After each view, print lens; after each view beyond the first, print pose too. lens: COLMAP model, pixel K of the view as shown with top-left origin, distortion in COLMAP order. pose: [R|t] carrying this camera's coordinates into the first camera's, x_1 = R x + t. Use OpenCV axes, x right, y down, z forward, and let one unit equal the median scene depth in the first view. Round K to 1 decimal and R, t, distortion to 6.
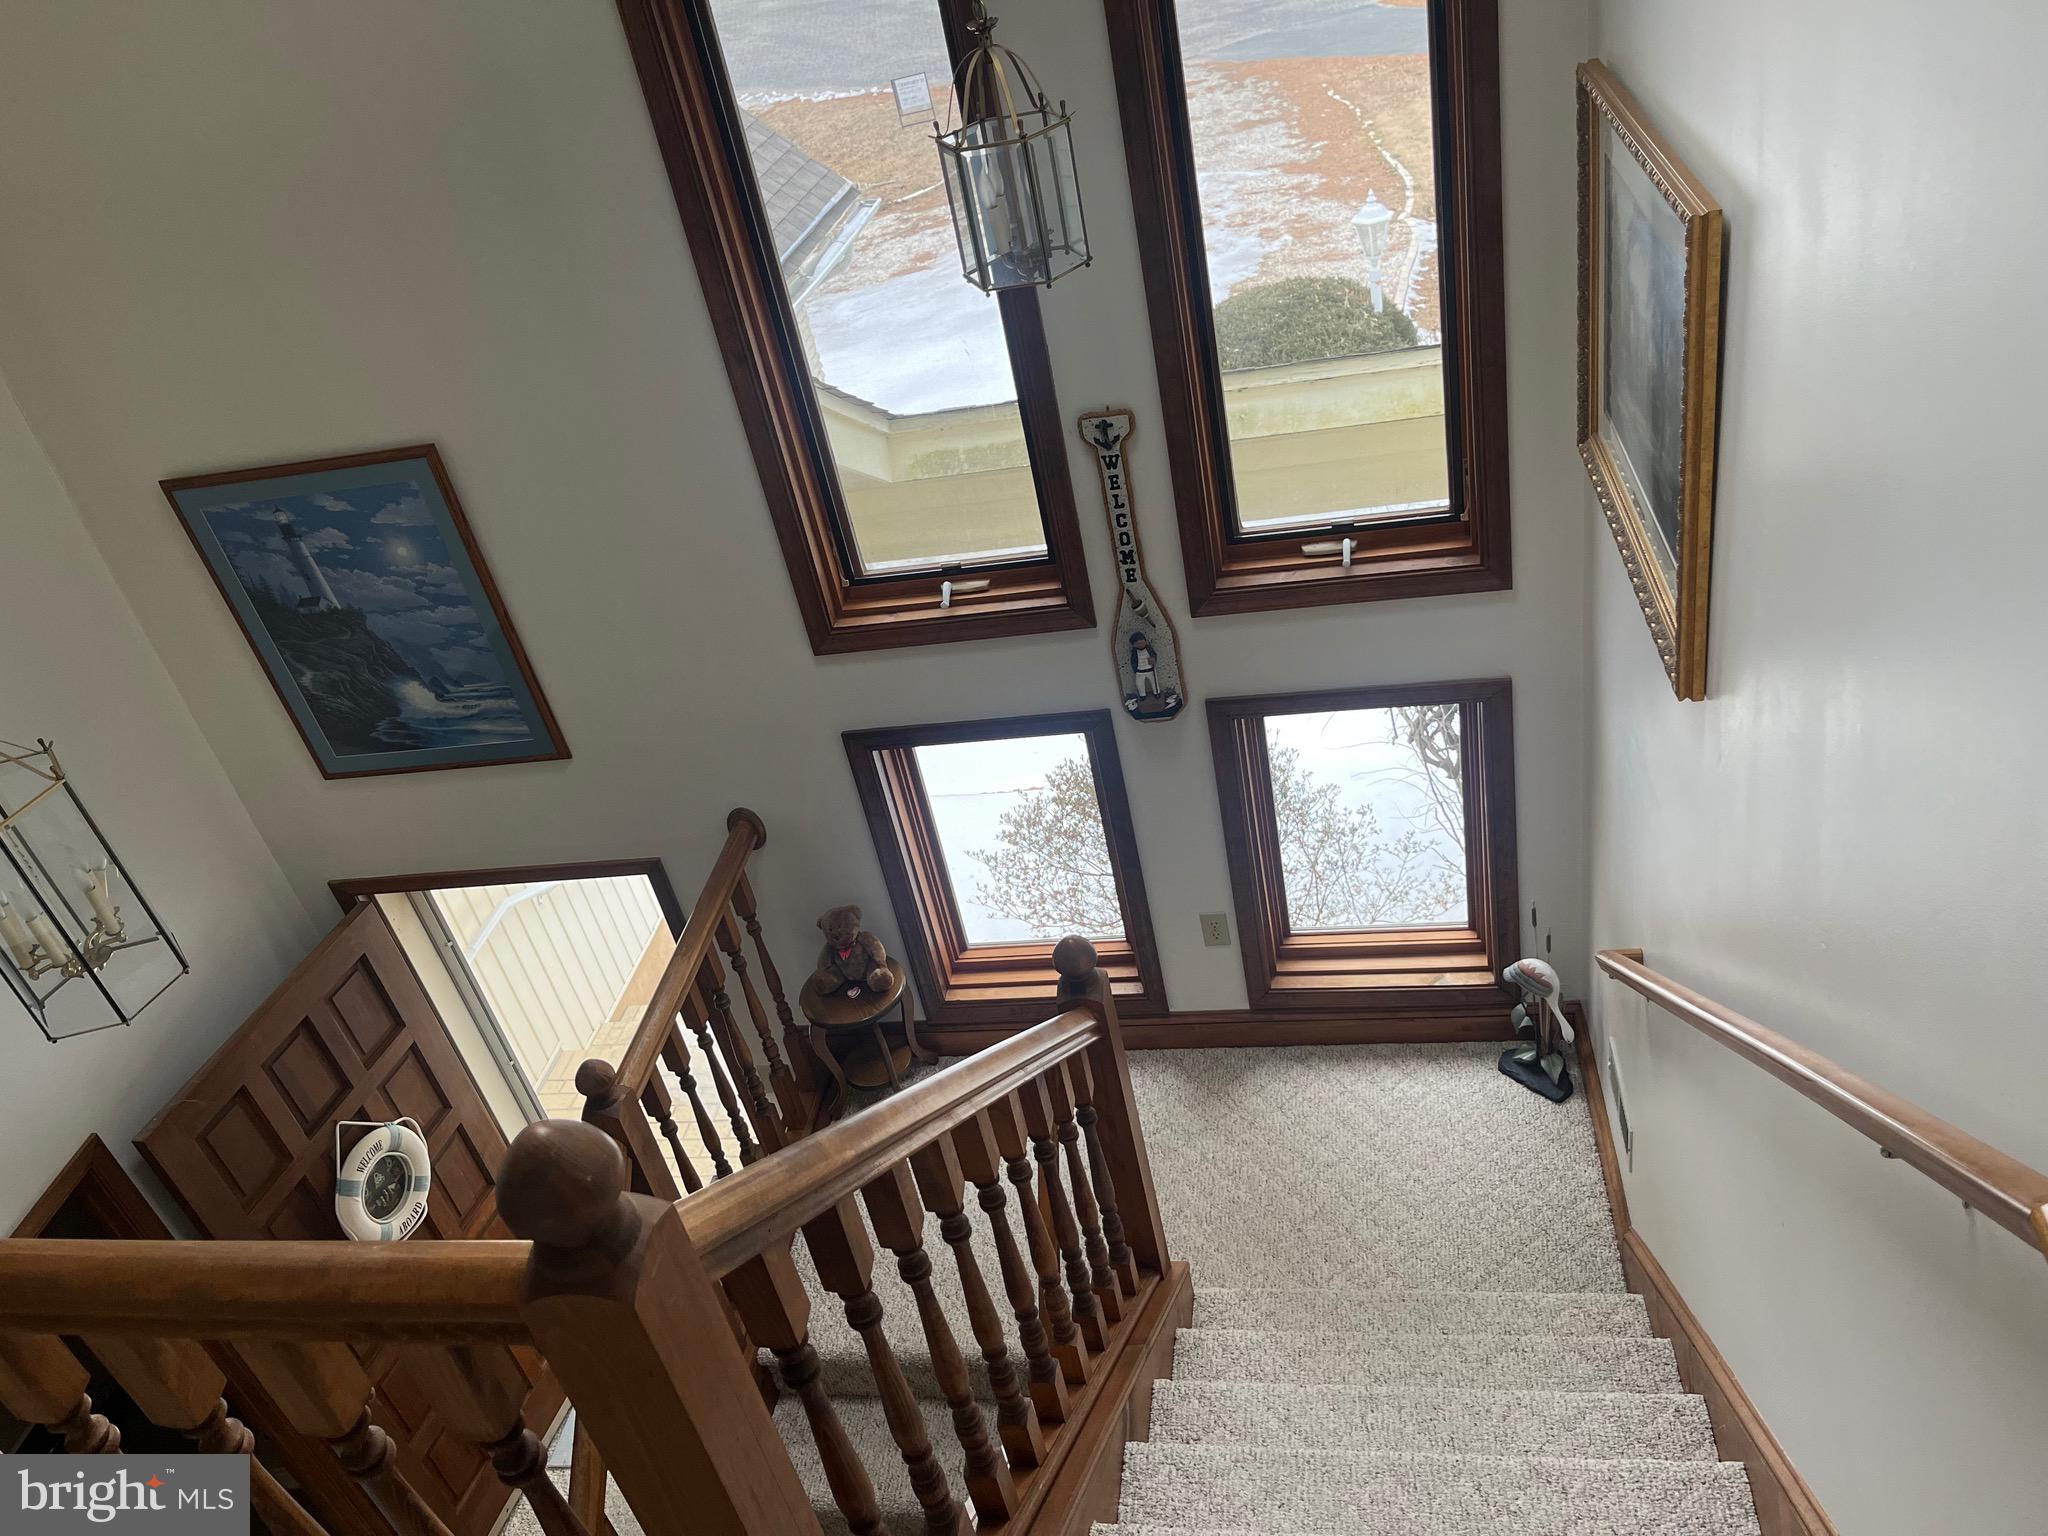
lens RADIAL K [[1531.2, 0, 1019.4], [0, 1531.2, 747.0], [0, 0, 1]] dist [-0.004728, 0.006363]
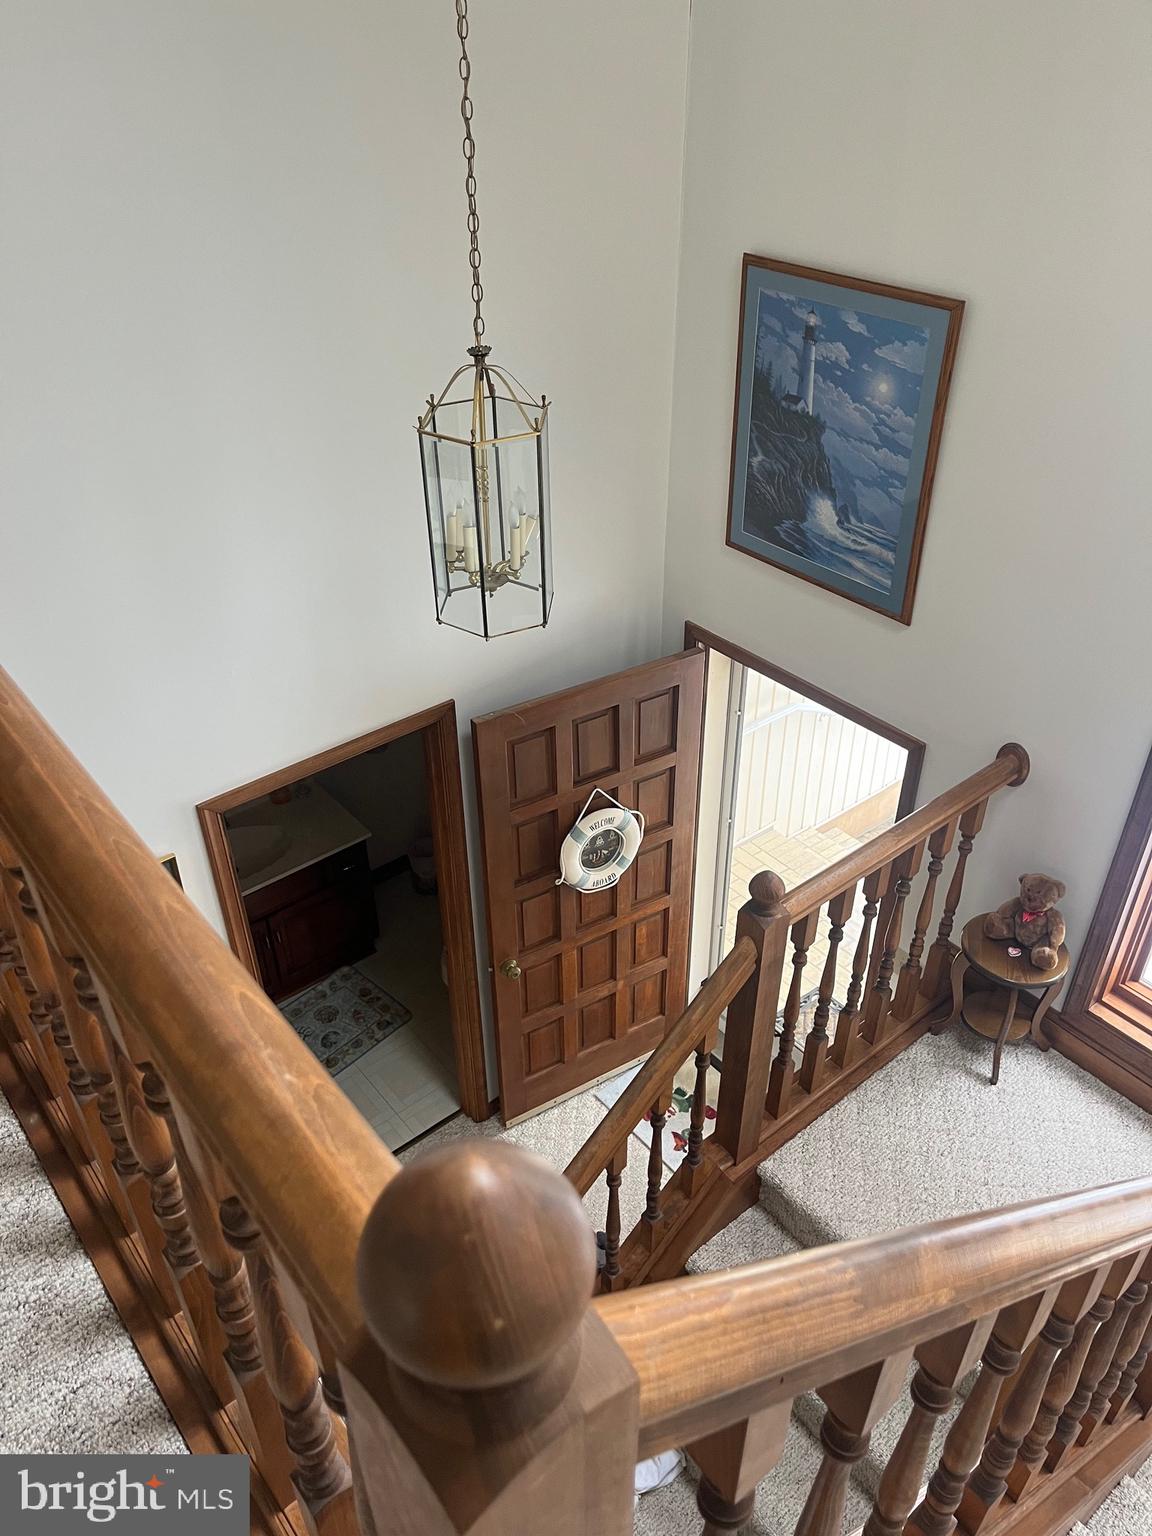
lens RADIAL K [[1155.6, 0, 573.5], [0, 1155.6, 790.1], [0, 0, 1]] dist [0.062109, -0.105511]
pose [[0.723254, 0.542355, -0.427499, -0.046359], [-0.477403, 0.839967, 0.257957, 0.005910], [0.498989, 0.017520, 0.866431, 0.158667]]
